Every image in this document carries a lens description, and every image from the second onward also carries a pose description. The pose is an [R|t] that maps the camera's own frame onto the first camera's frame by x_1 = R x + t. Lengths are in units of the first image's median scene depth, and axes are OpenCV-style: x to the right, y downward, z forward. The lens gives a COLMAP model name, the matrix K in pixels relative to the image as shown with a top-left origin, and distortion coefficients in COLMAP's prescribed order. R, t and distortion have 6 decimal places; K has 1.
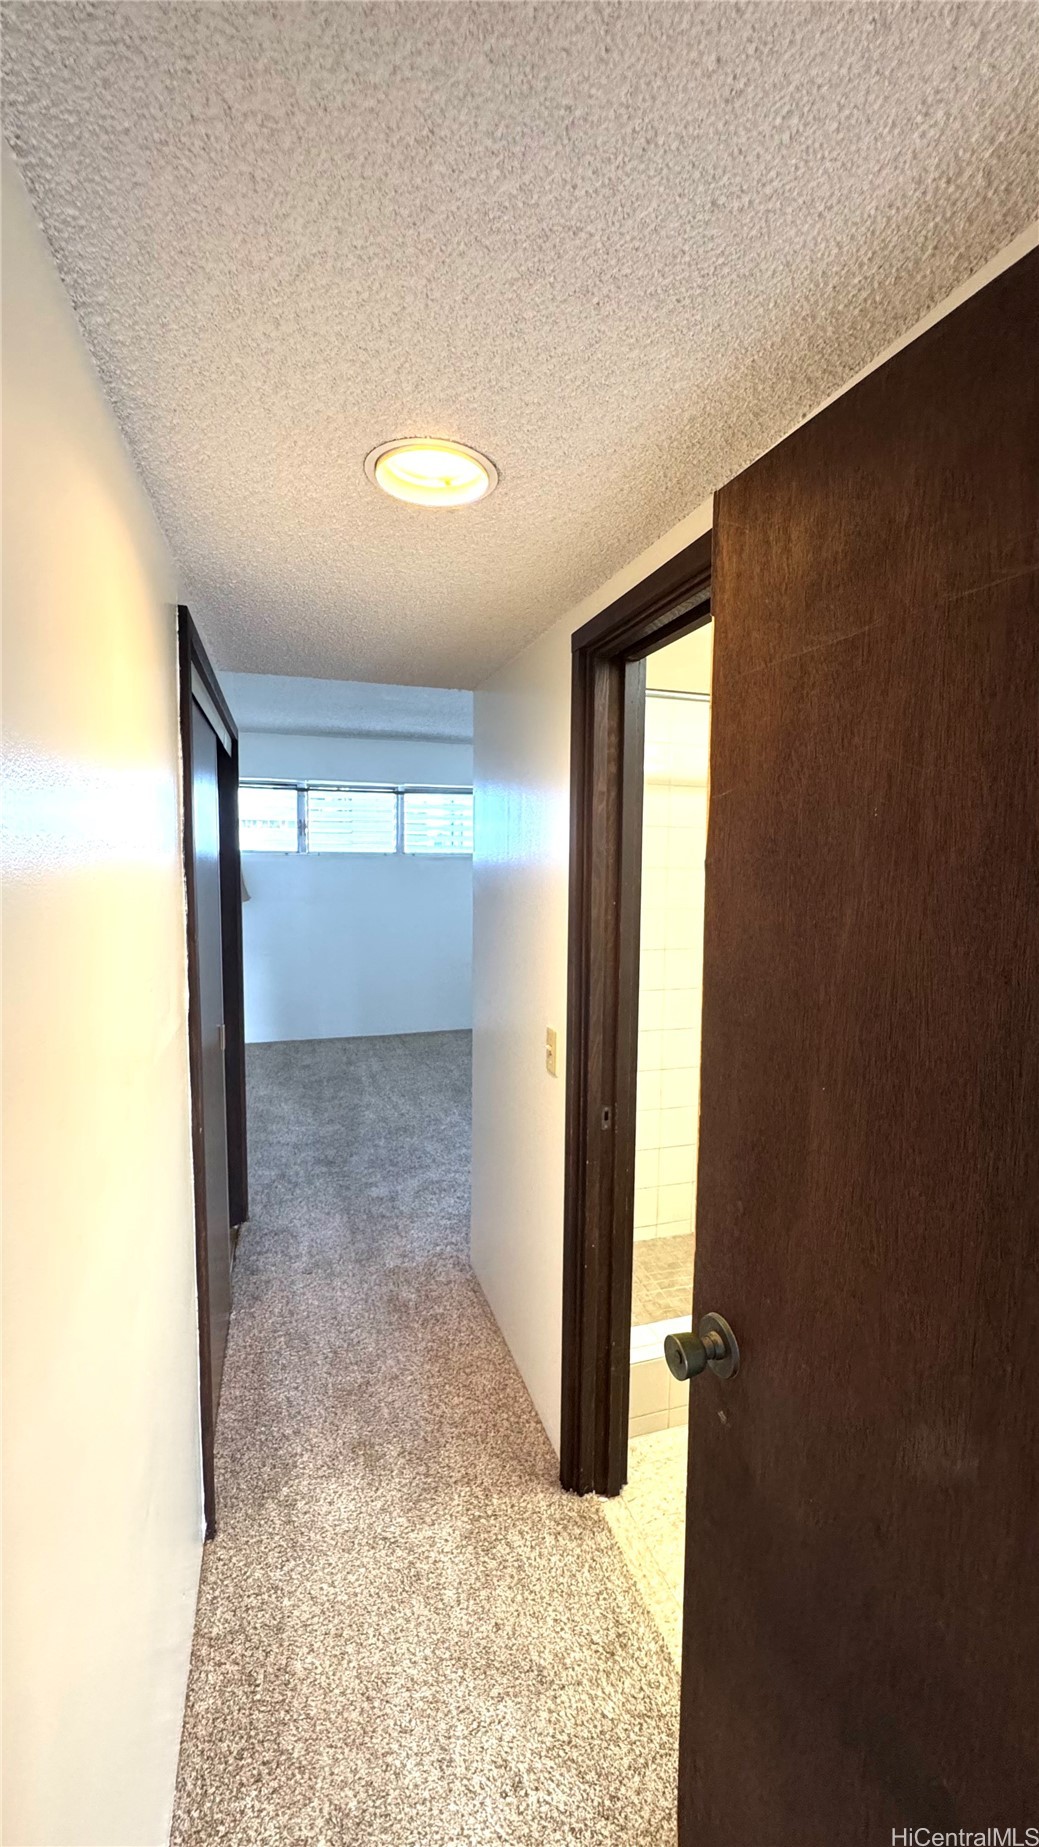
lens RADIAL K [[747.1, 0, 518.2], [0, 747.1, 929.3], [0, 0, 1]] dist [0.001492, 0.000417]
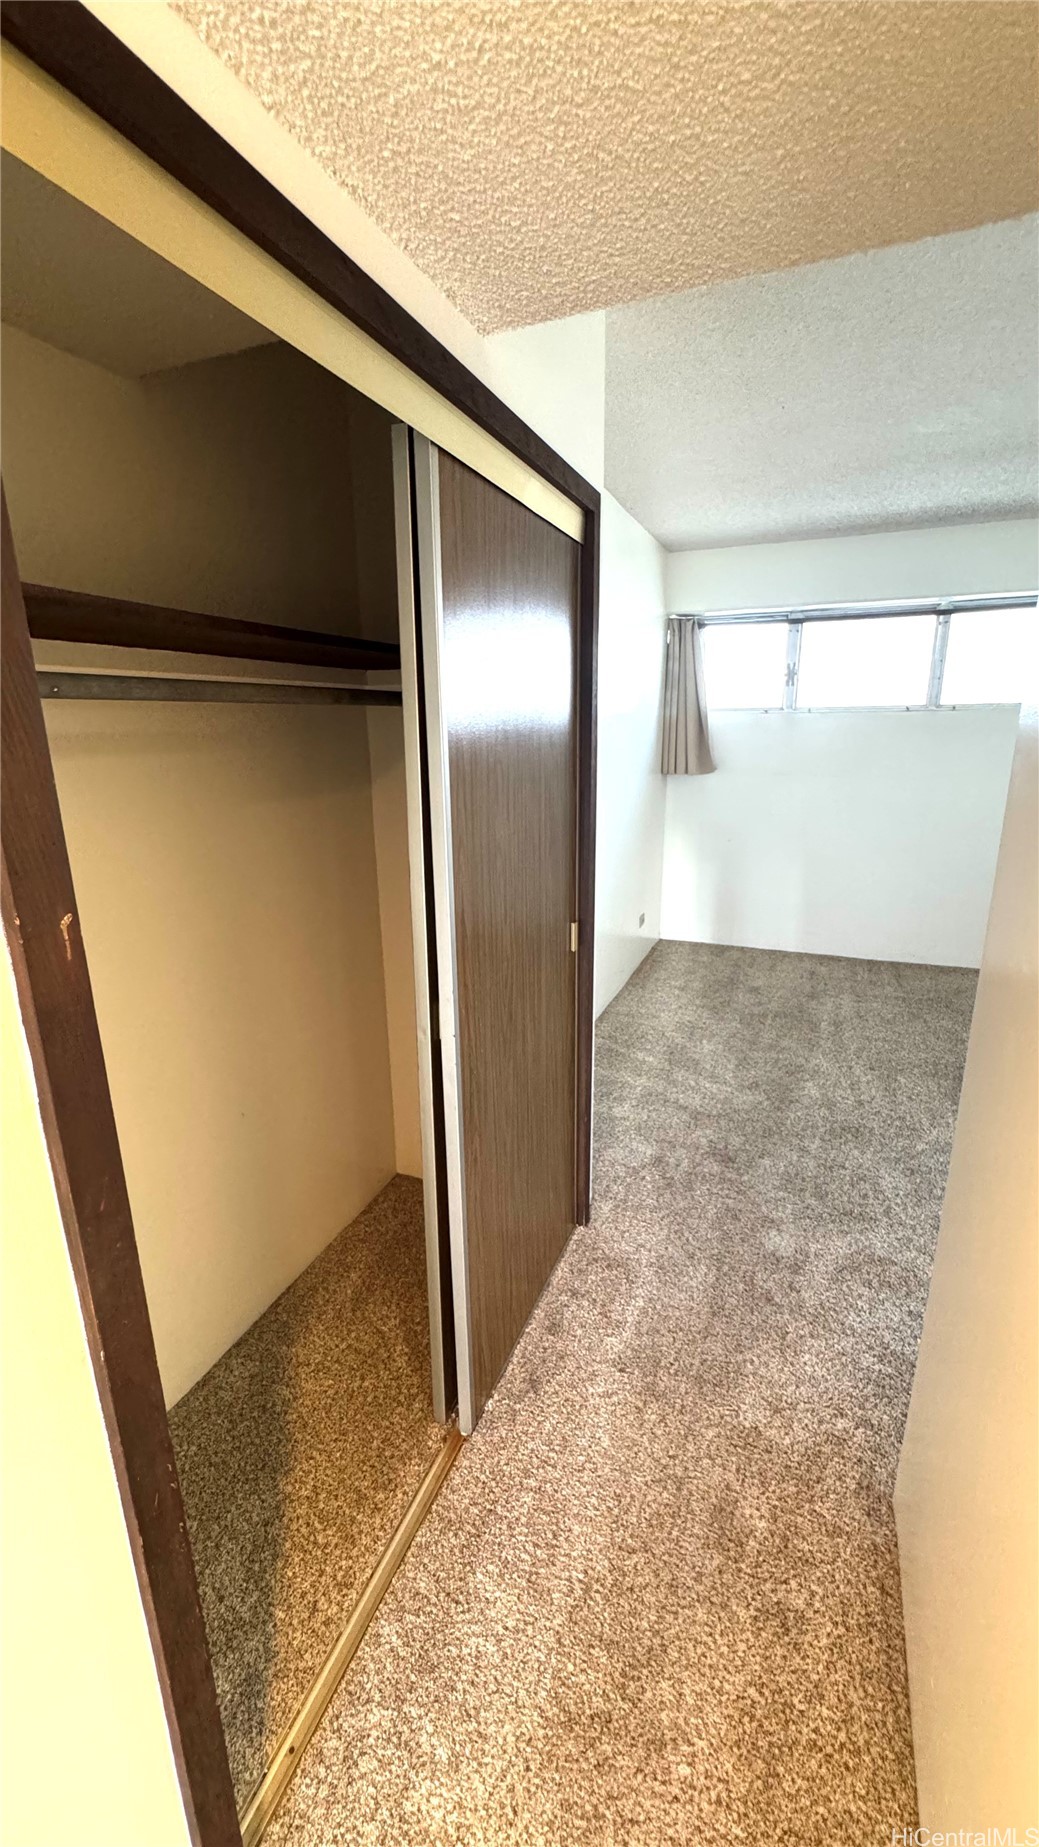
lens RADIAL K [[747.1, 0, 528.3], [0, 747.1, 916.6], [0, 0, 1]] dist [0.001492, 0.000417]
pose [[0.778757, 0.141345, -0.611195, 0.000147], [-0.039359, 0.983376, 0.177266, -0.026649], [0.626090, -0.113991, 0.771374, 0.319190]]
